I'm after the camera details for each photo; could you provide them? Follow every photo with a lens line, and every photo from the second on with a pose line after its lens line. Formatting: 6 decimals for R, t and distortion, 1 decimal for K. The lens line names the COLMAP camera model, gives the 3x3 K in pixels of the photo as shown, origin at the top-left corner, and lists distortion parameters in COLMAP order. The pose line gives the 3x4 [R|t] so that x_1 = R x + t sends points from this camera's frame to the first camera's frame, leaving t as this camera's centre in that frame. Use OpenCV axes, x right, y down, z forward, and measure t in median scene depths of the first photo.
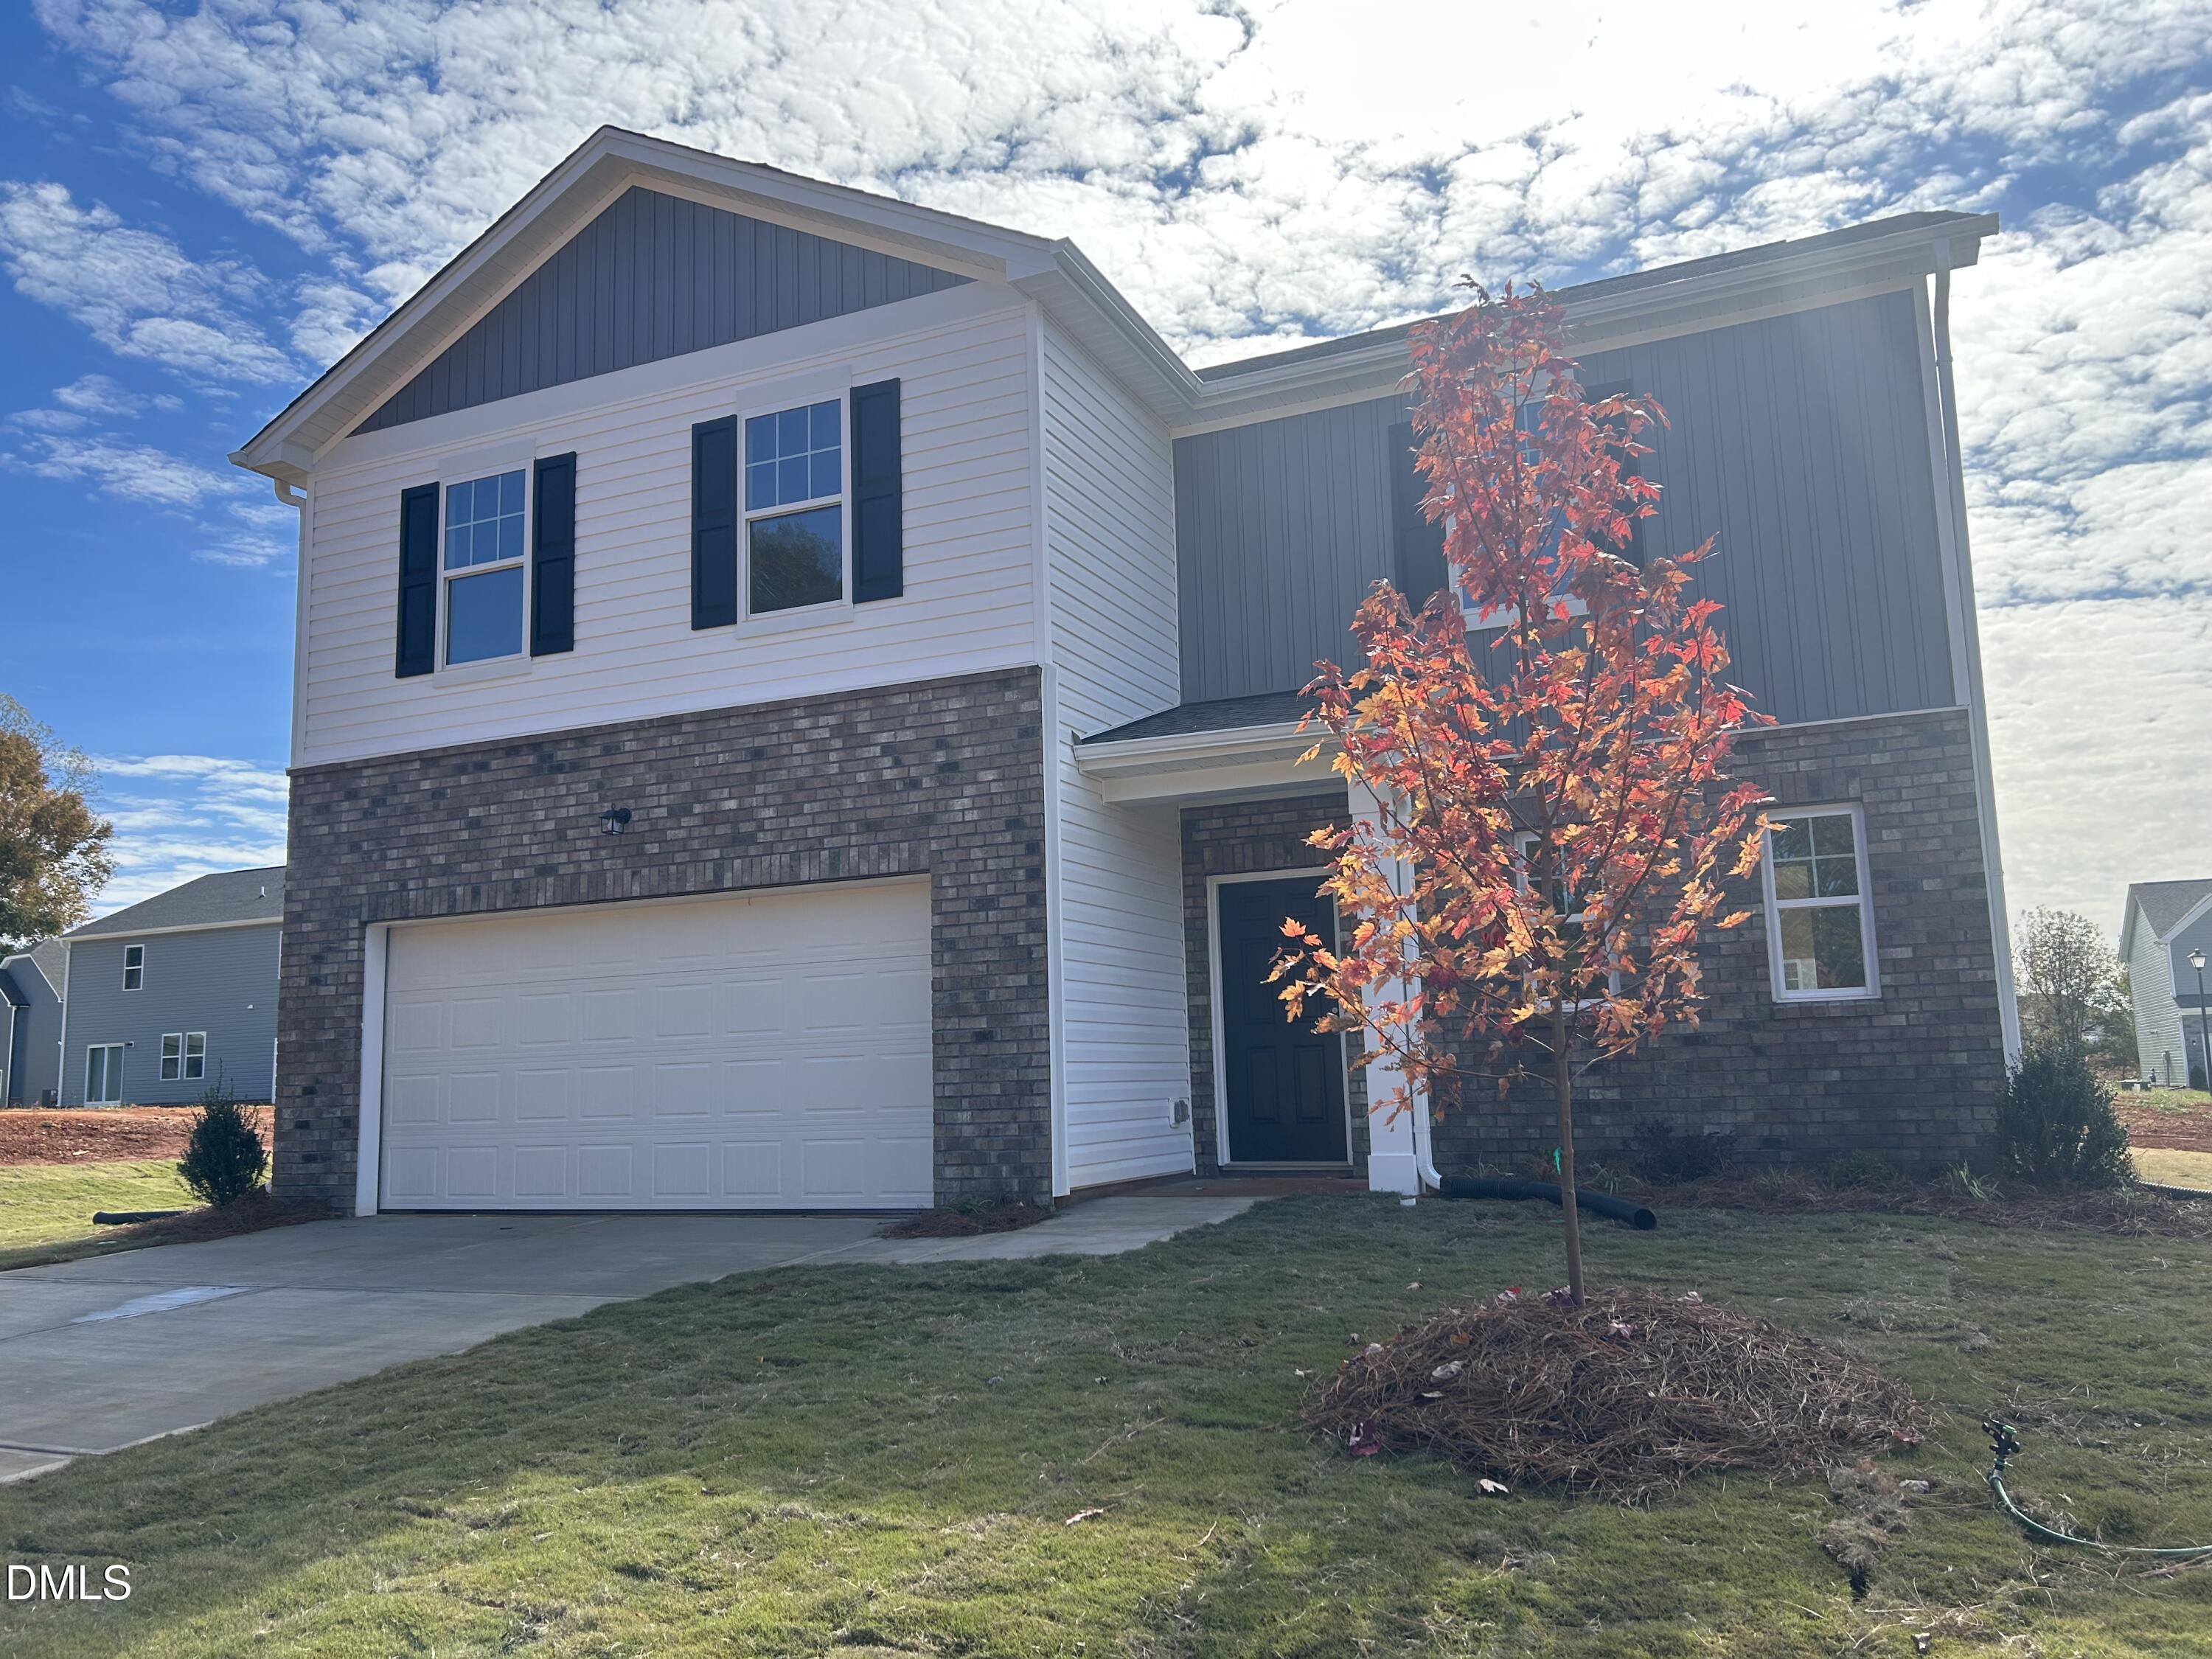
lens RADIAL K [[1649.1, 0, 1100.5], [0, 1649.1, 842.0], [0, 0, 1]] dist [0.130697, -0.250953]
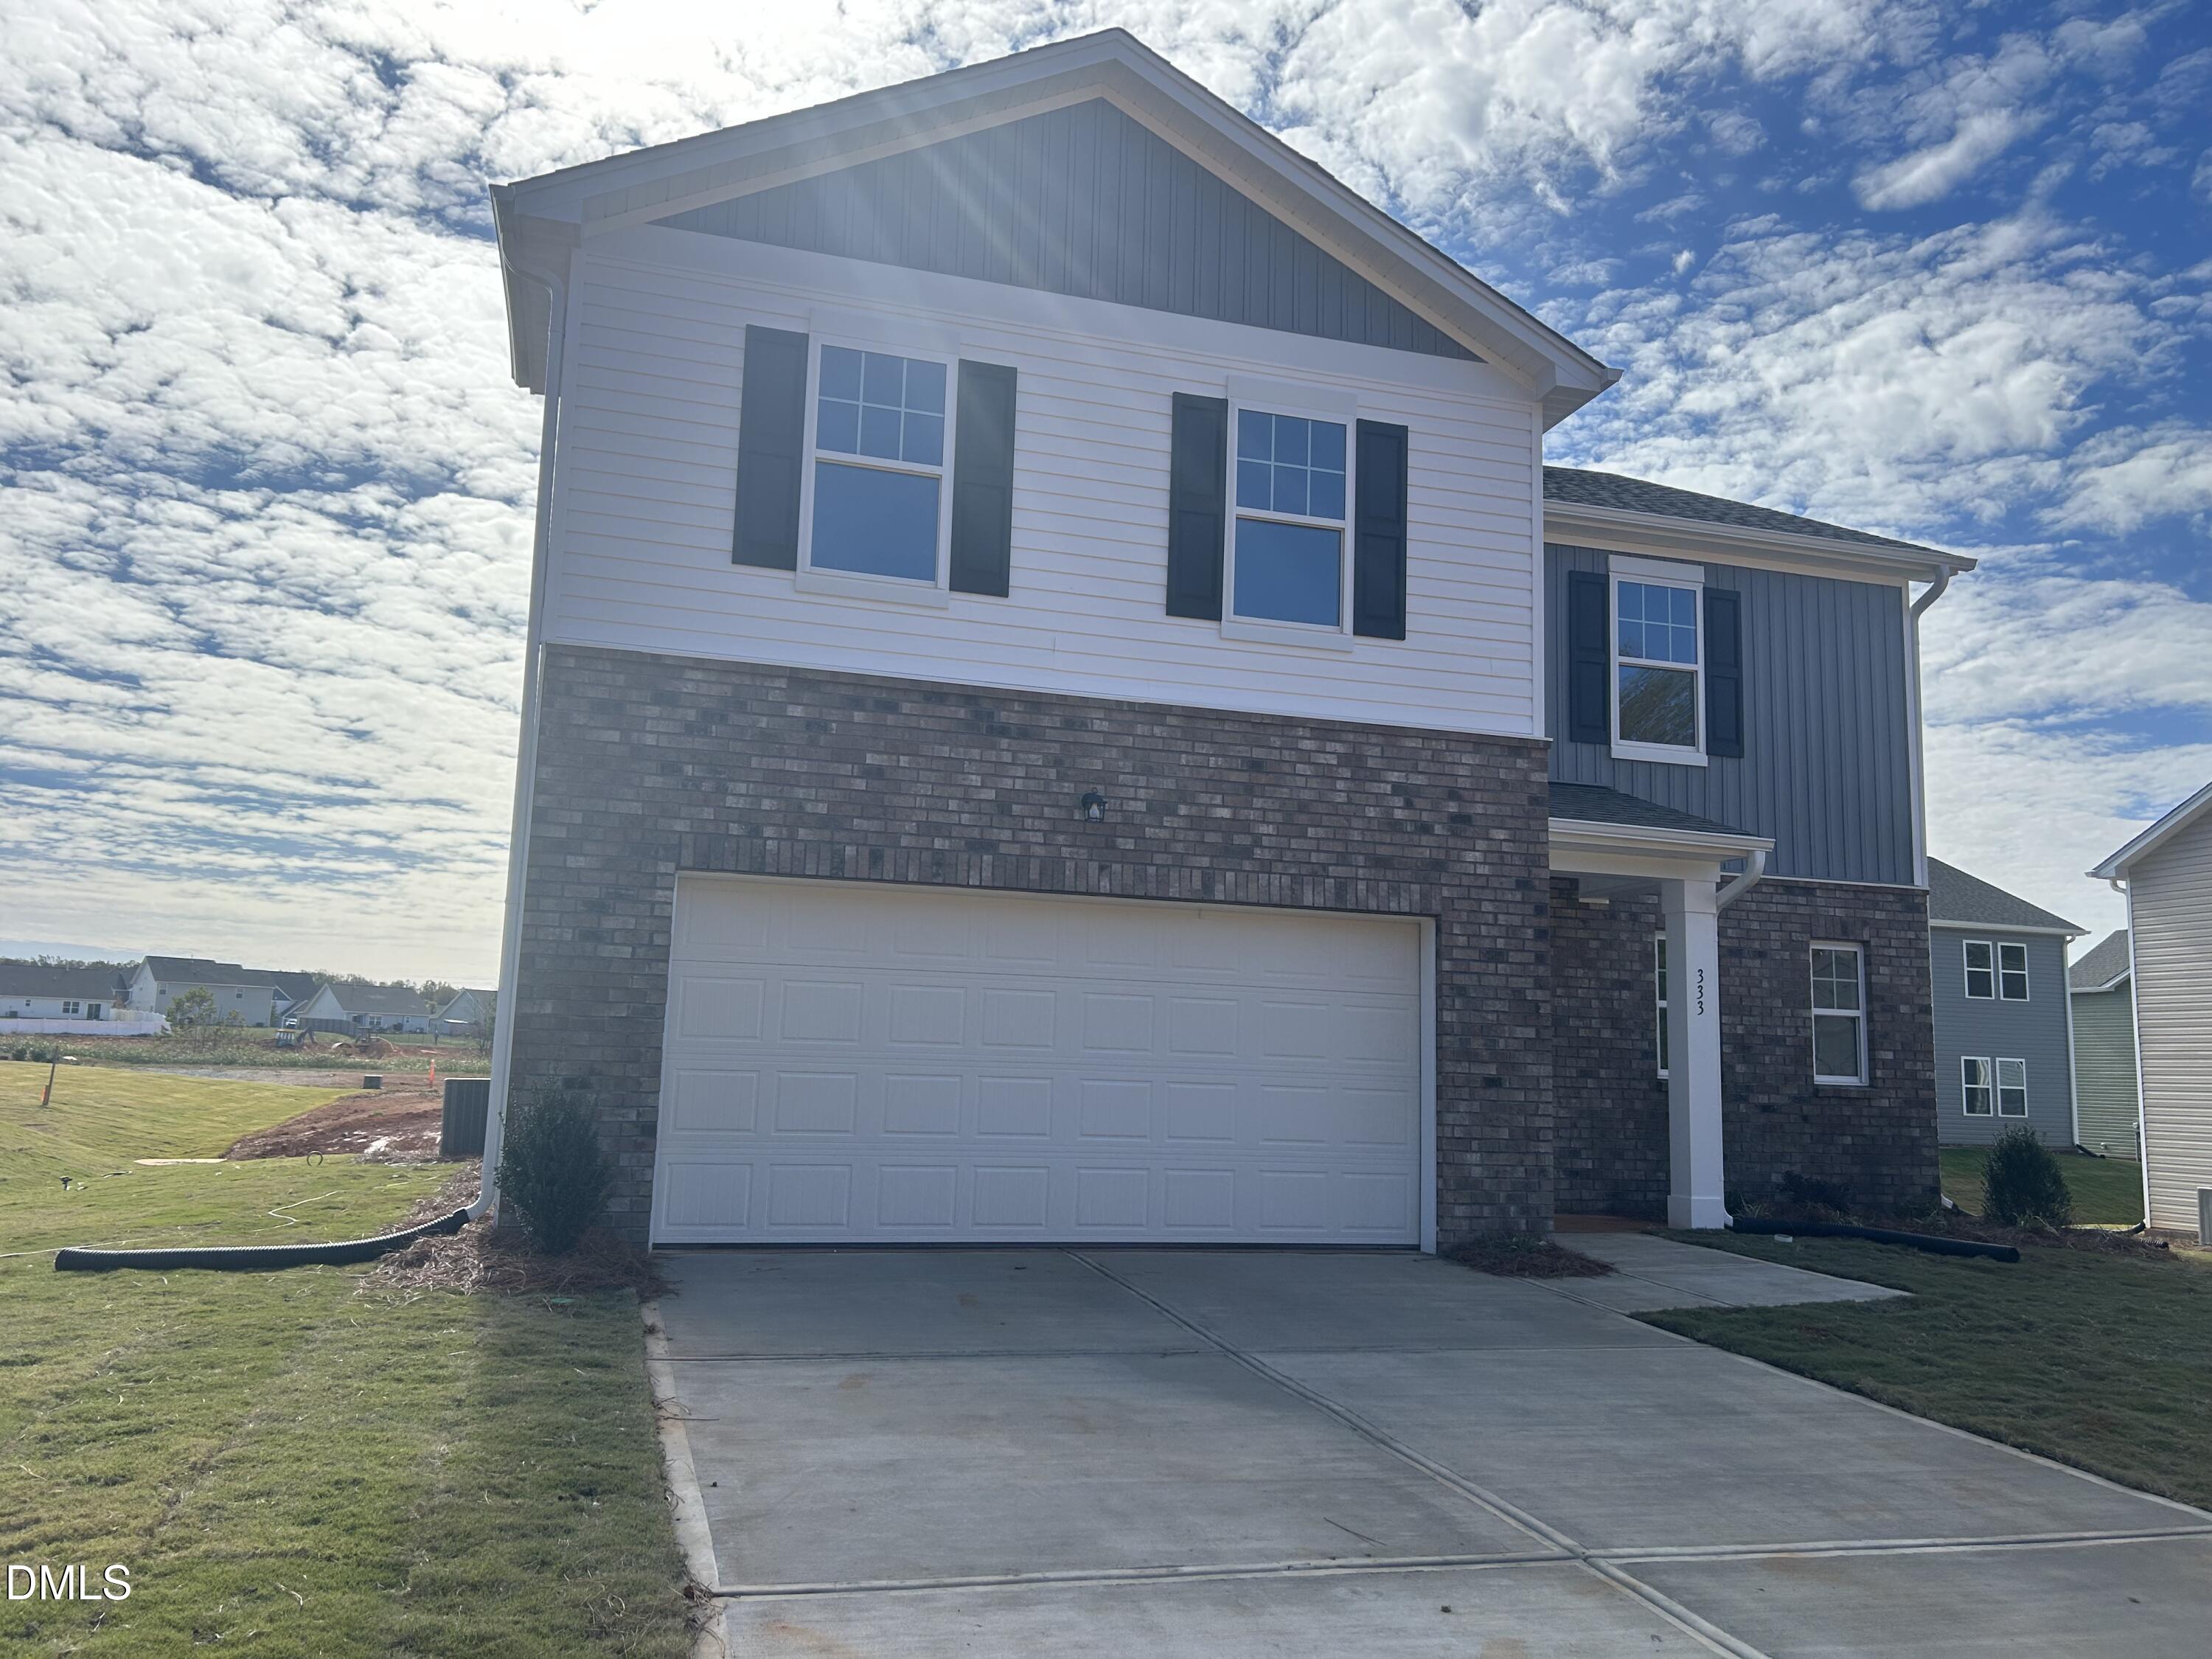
lens RADIAL K [[1620.6, 0, 1106.0], [0, 1620.6, 829.5], [0, 0, 1]] dist [0.197736, -0.513029]
pose [[0.756881, 0.148038, 0.636566, -0.857106], [-0.147583, 0.987564, -0.054187, 0.046736], [-0.636672, -0.052933, 0.769316, 0.327811]]
